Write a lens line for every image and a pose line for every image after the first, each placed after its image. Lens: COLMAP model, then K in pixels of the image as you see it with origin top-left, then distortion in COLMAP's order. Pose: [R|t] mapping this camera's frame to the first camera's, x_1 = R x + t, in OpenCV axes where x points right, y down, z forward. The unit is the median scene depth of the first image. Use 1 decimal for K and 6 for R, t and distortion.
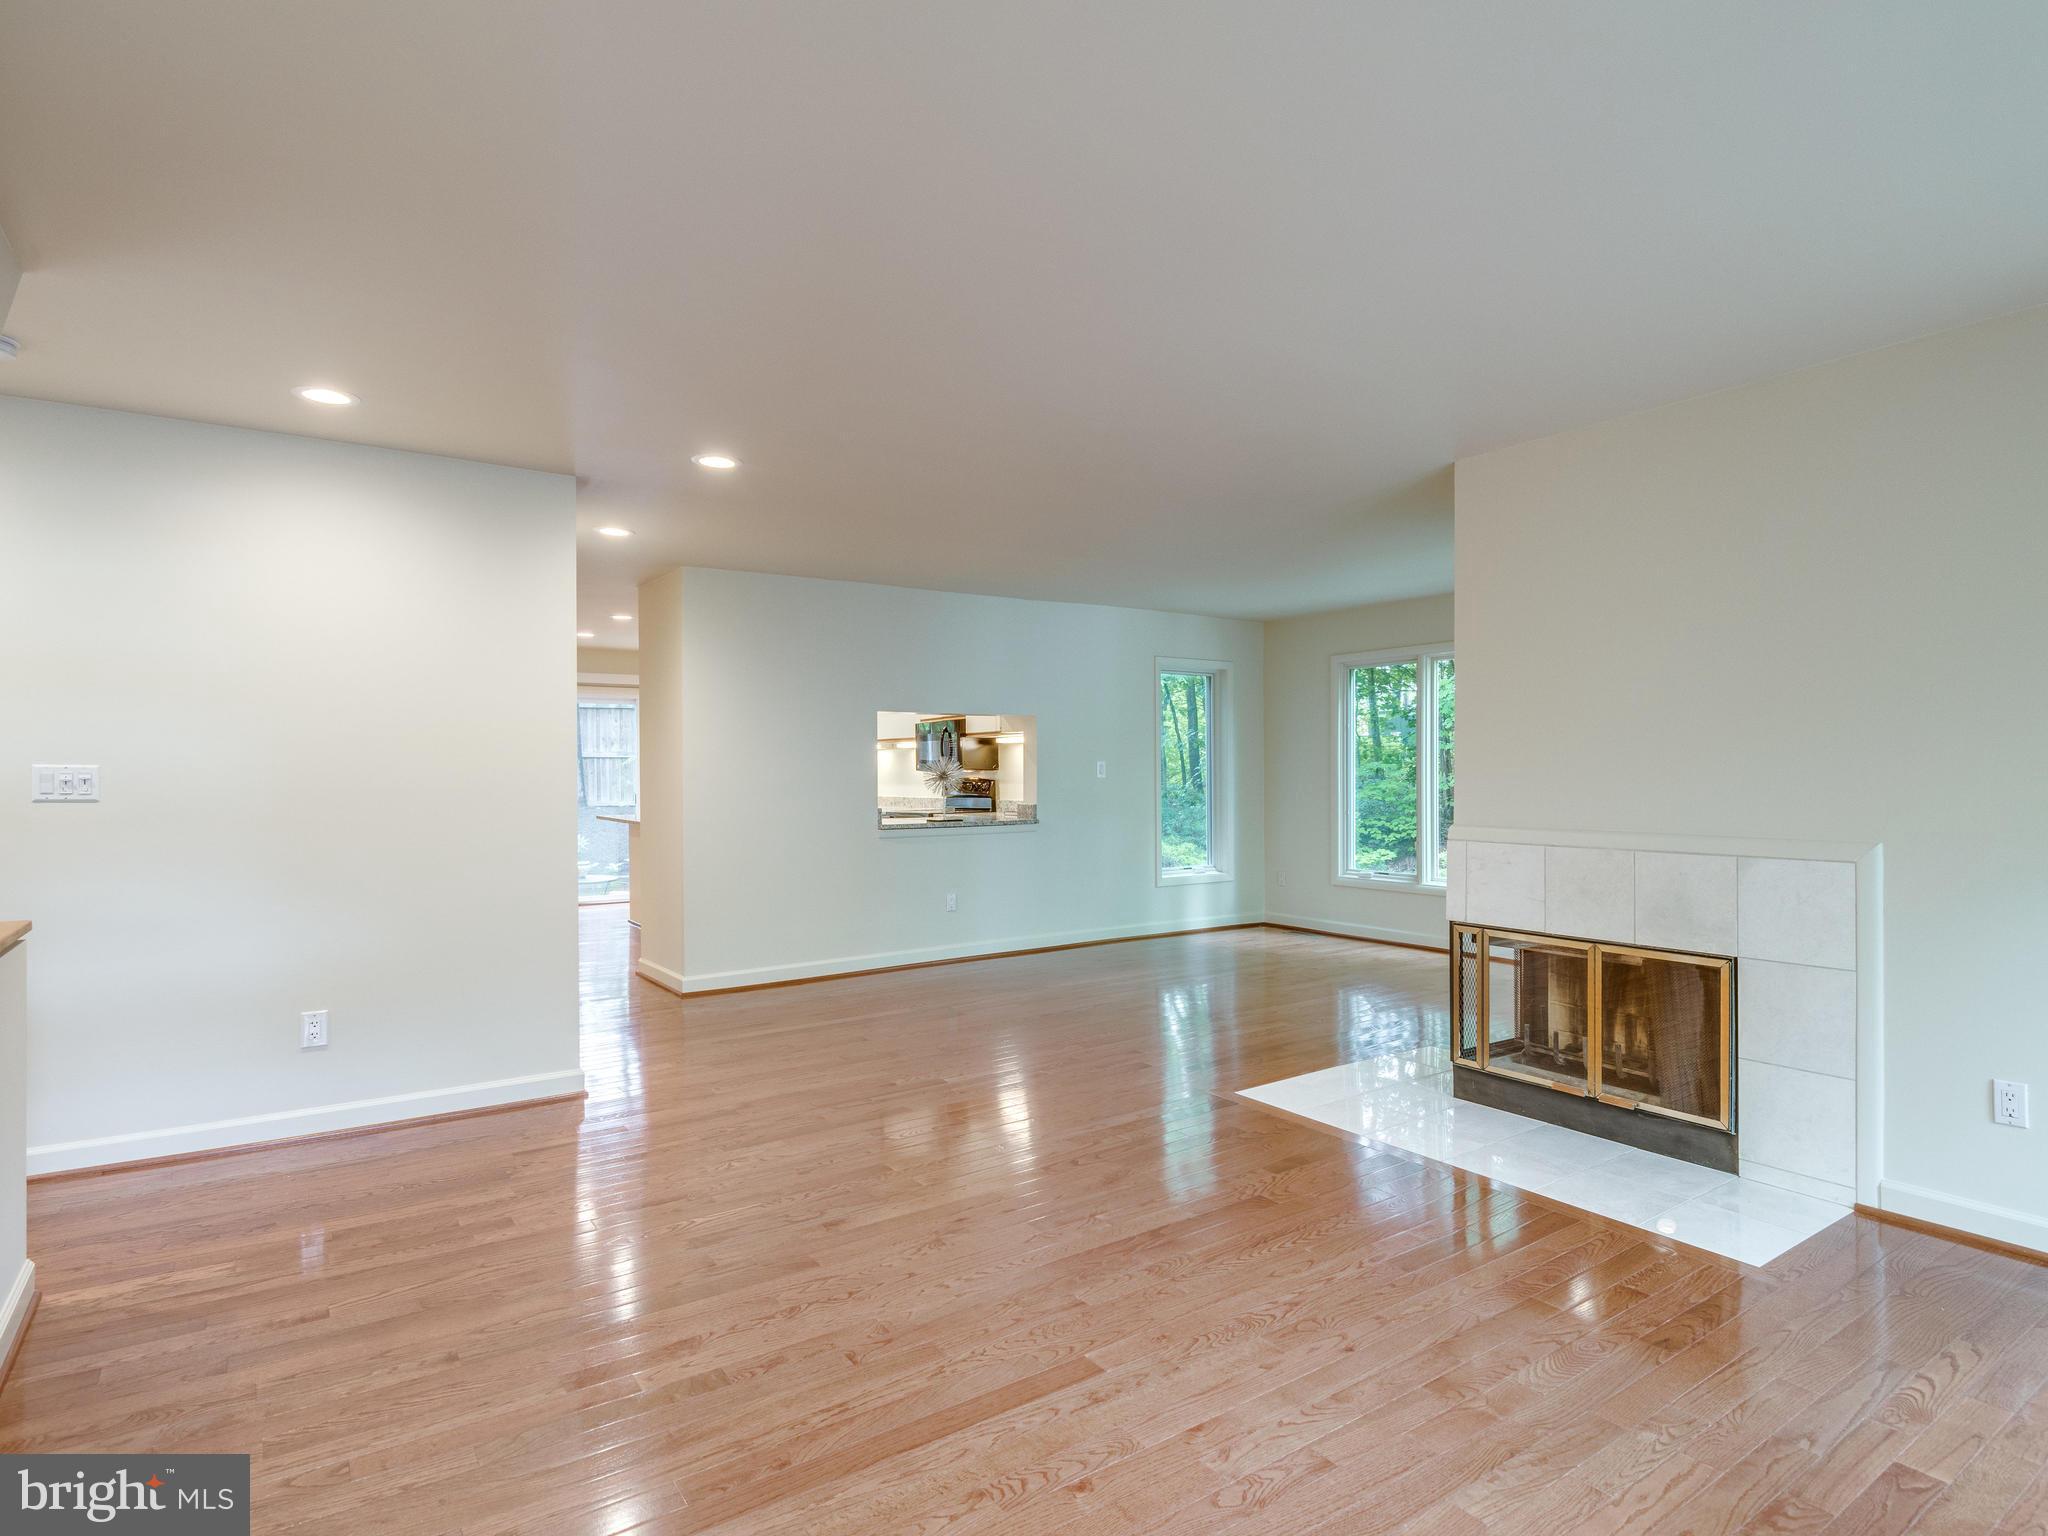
lens RADIAL K [[1101.3, 0, 1038.0], [0, 1101.3, 768.1], [0, 0, 1]] dist [-0.004060, -0.003568]
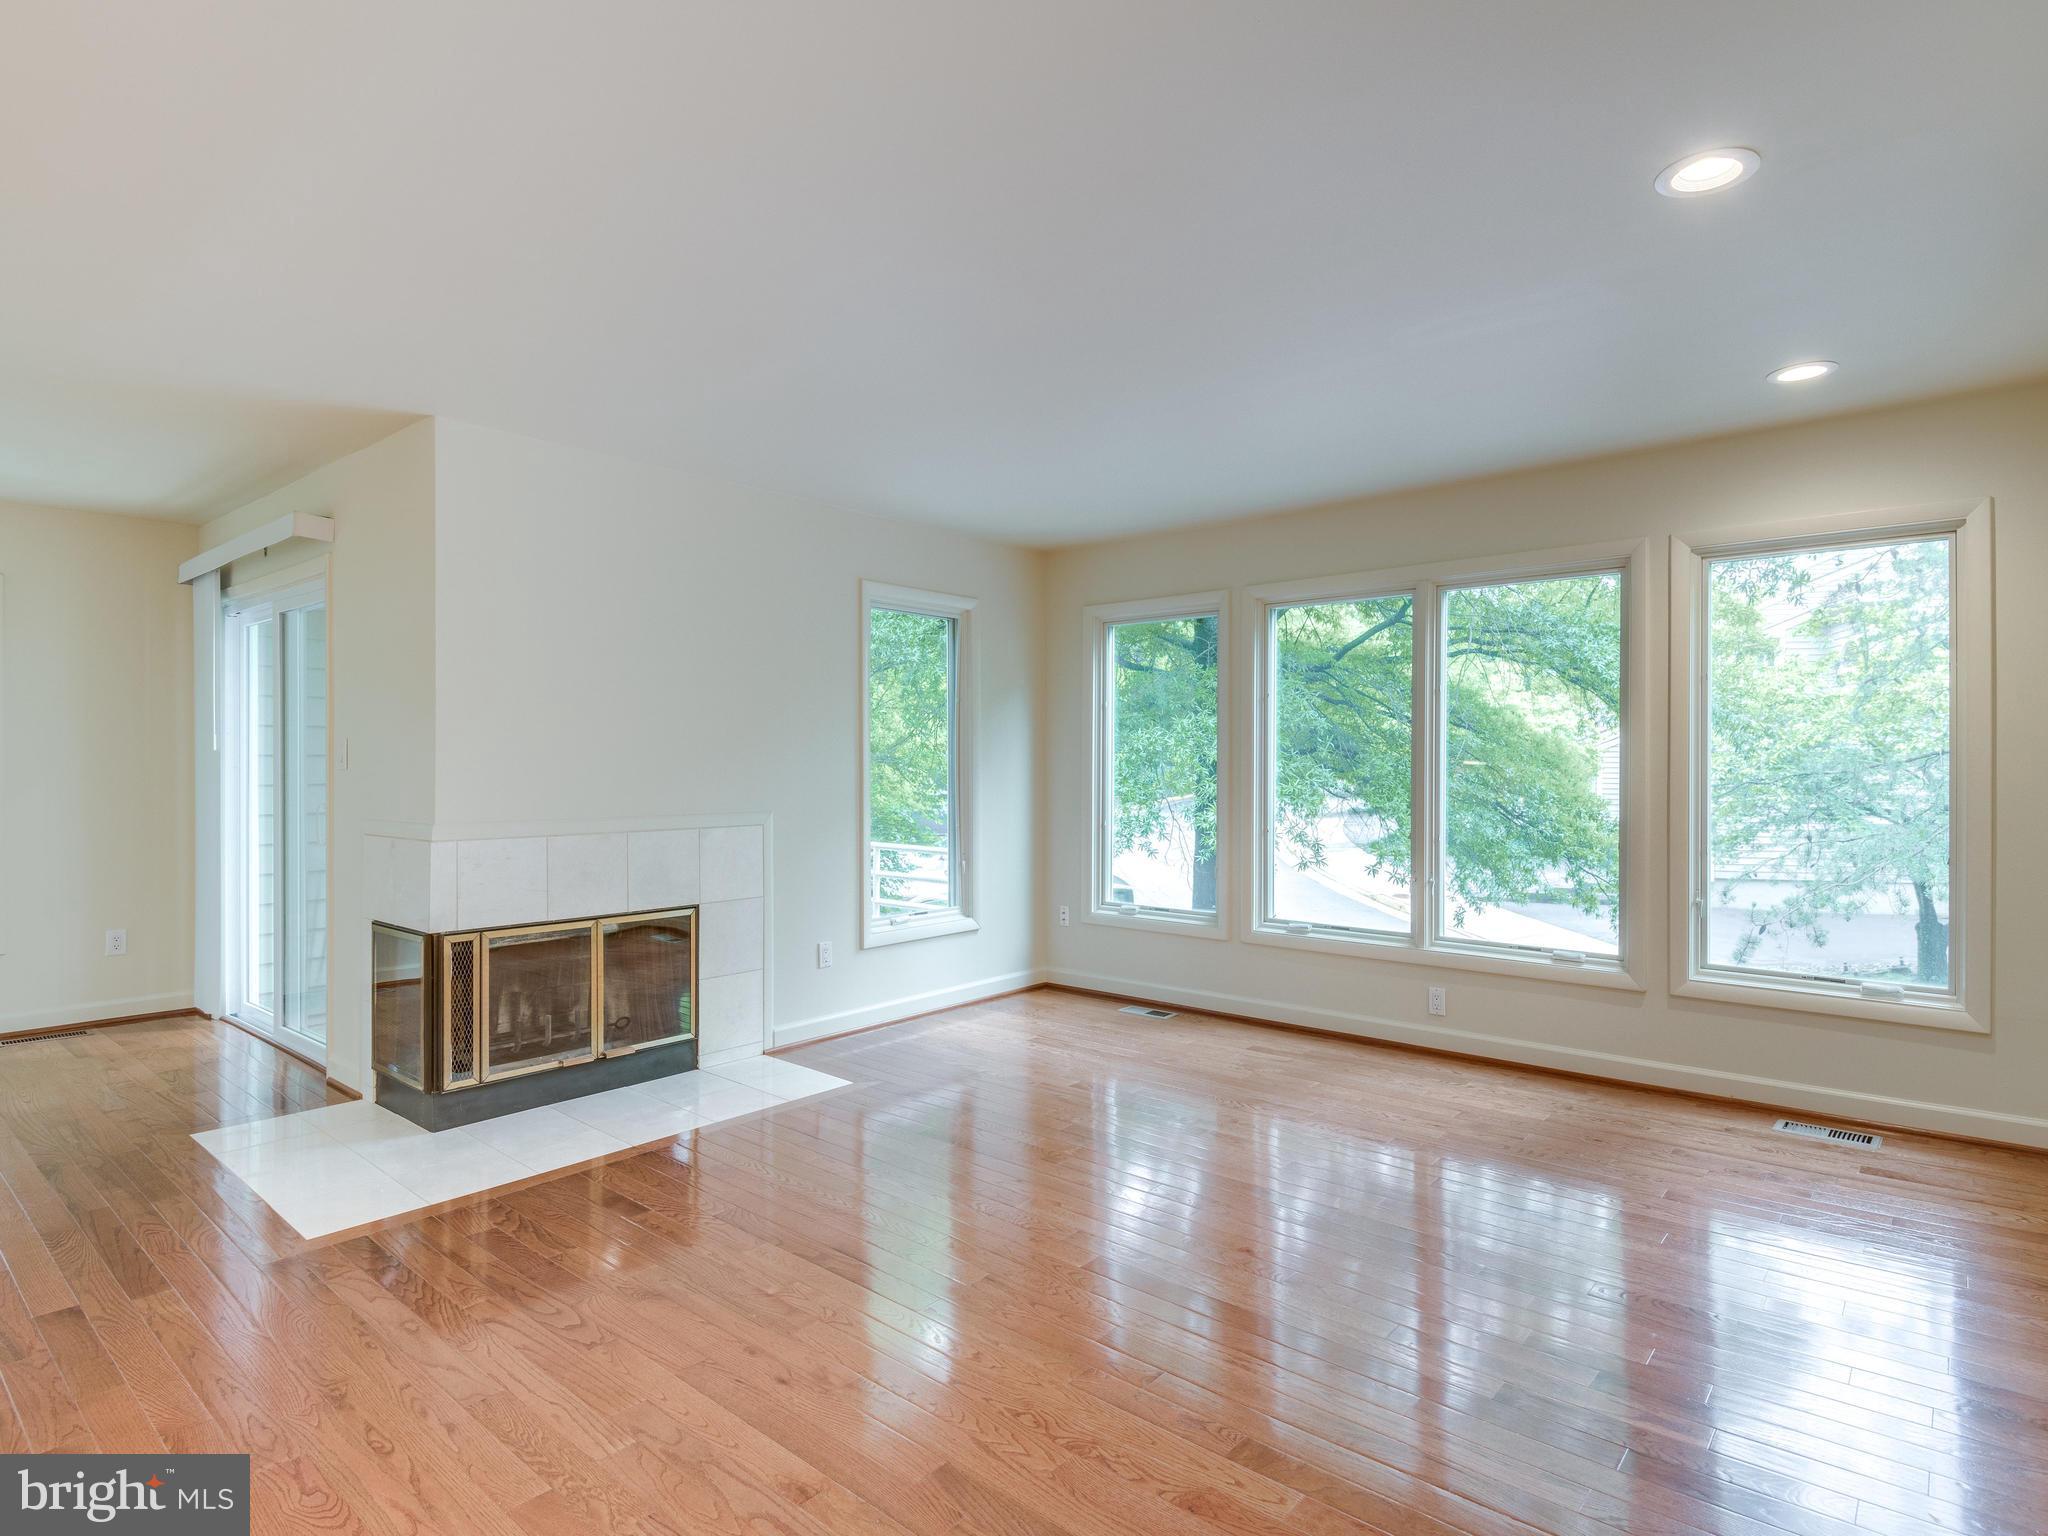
lens RADIAL K [[1101.3, 0, 1013.0], [0, 1101.3, 761.4], [0, 0, 1]] dist [-0.004060, -0.003568]
pose [[-0.235024, 0.007477, 0.971961, -0.293060], [0.003522, 0.999970, -0.006841, 0.004065], [-0.971983, 0.001815, -0.235043, 0.371630]]
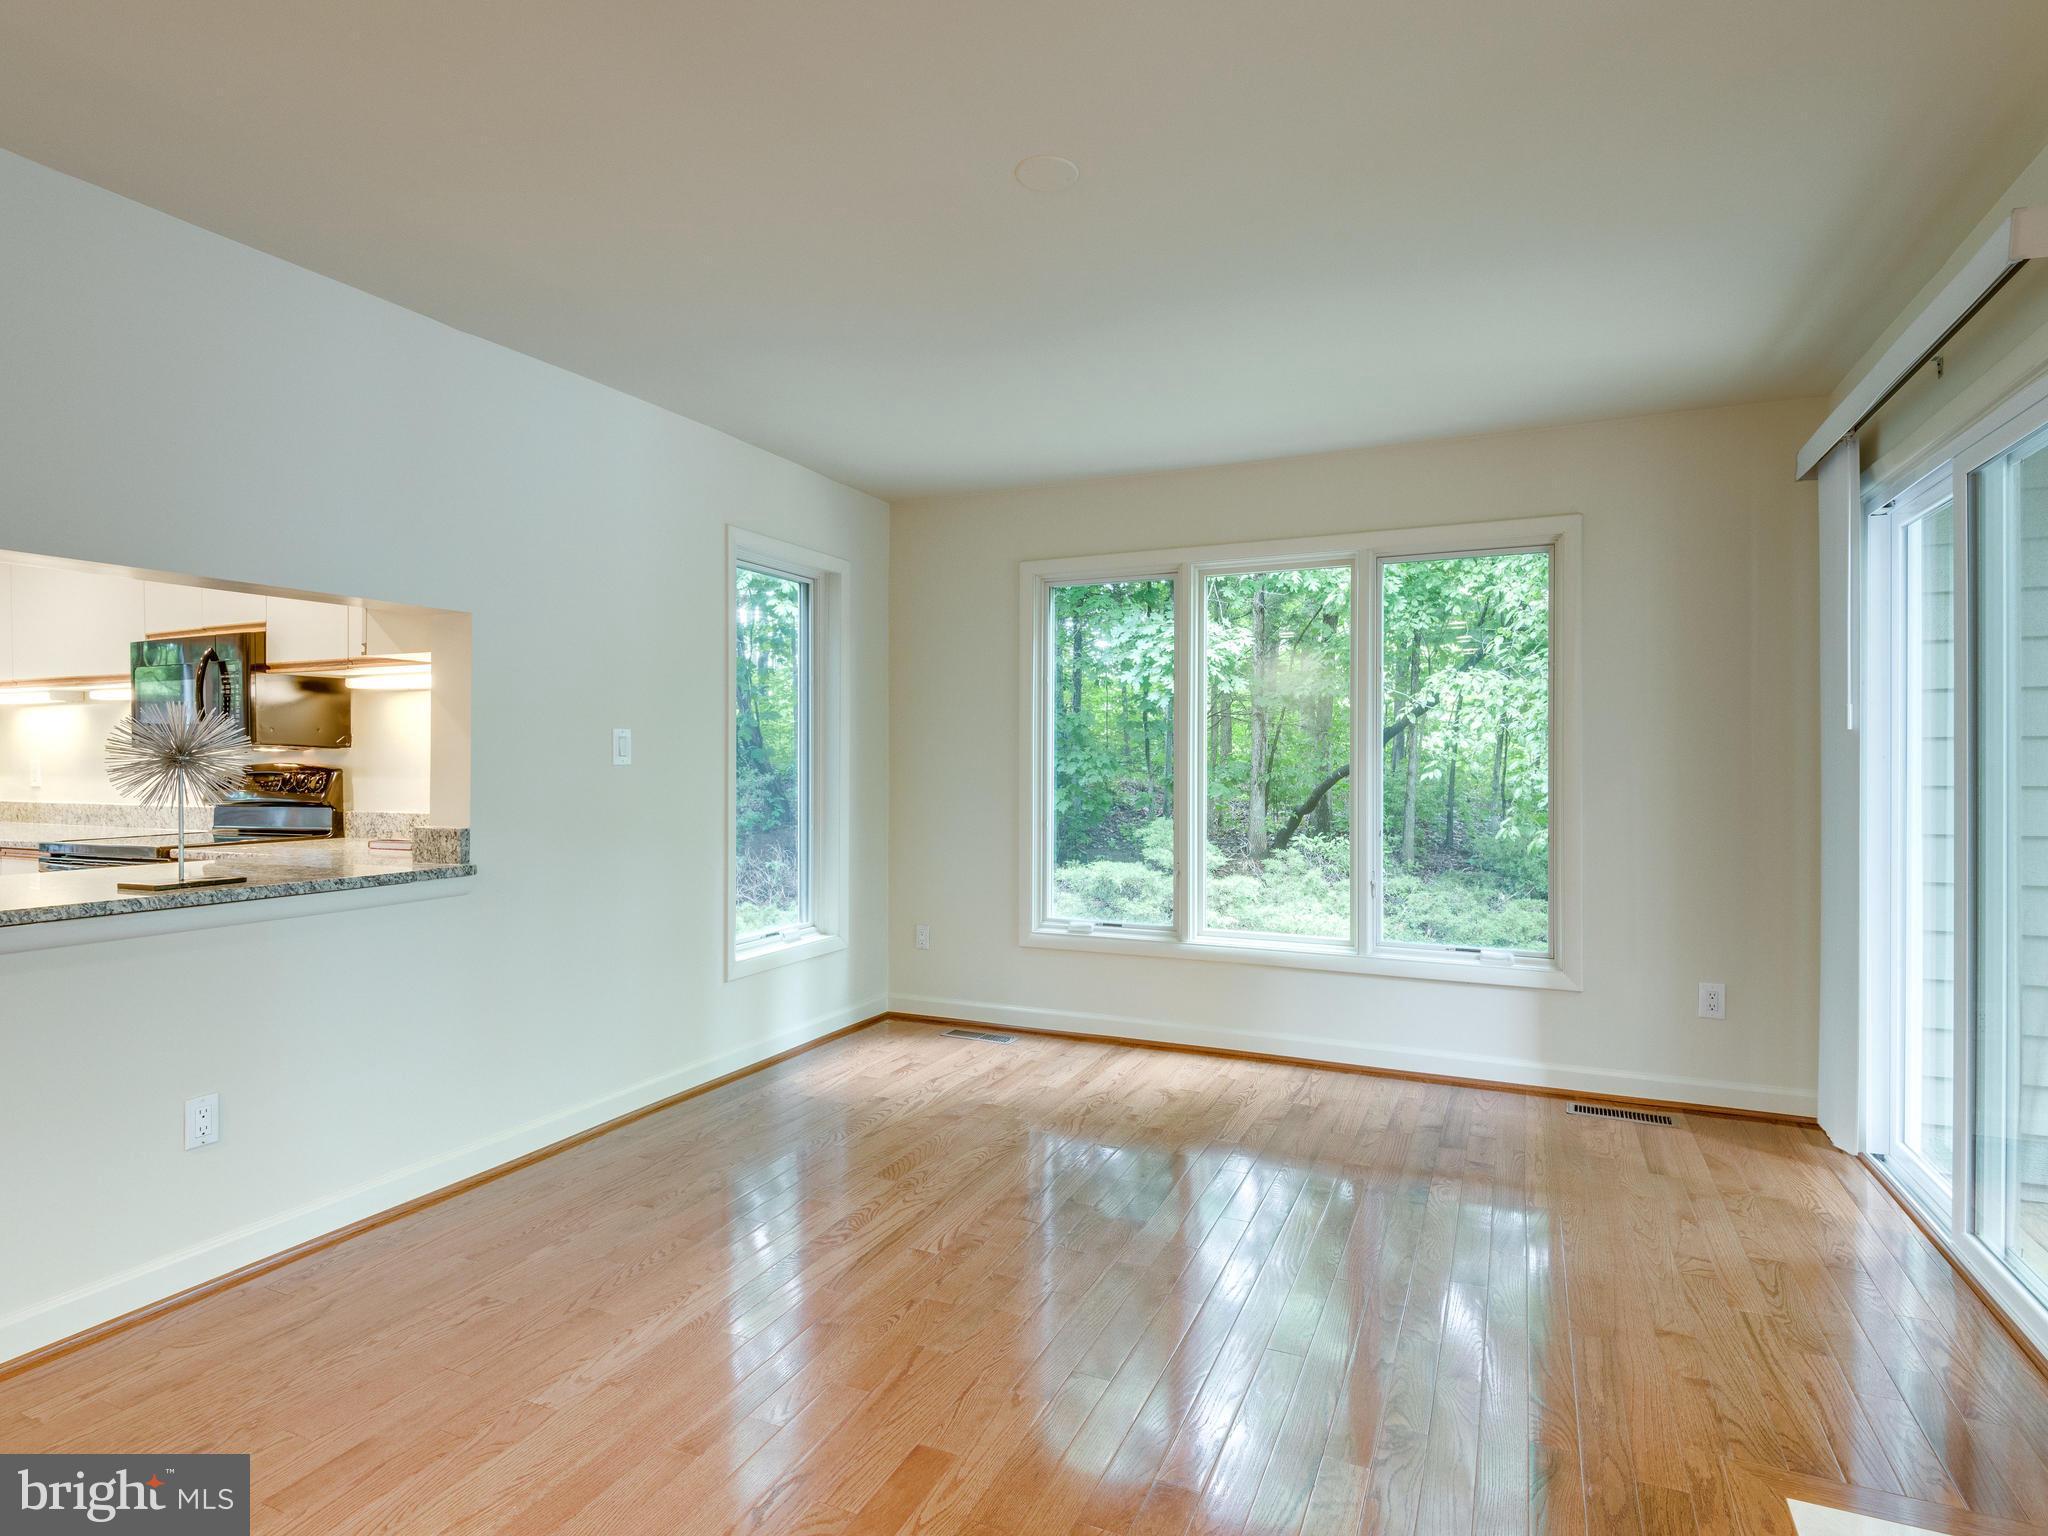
lens RADIAL K [[1101.3, 0, 1069.2], [0, 1101.3, 756.9], [0, 0, 1]] dist [-0.004060, -0.003568]
pose [[0.849019, 0.007559, 0.528308, -0.025390], [-0.006808, 0.999971, -0.003367, 0.005491], [-0.528318, -0.000738, 0.849046, 0.479994]]
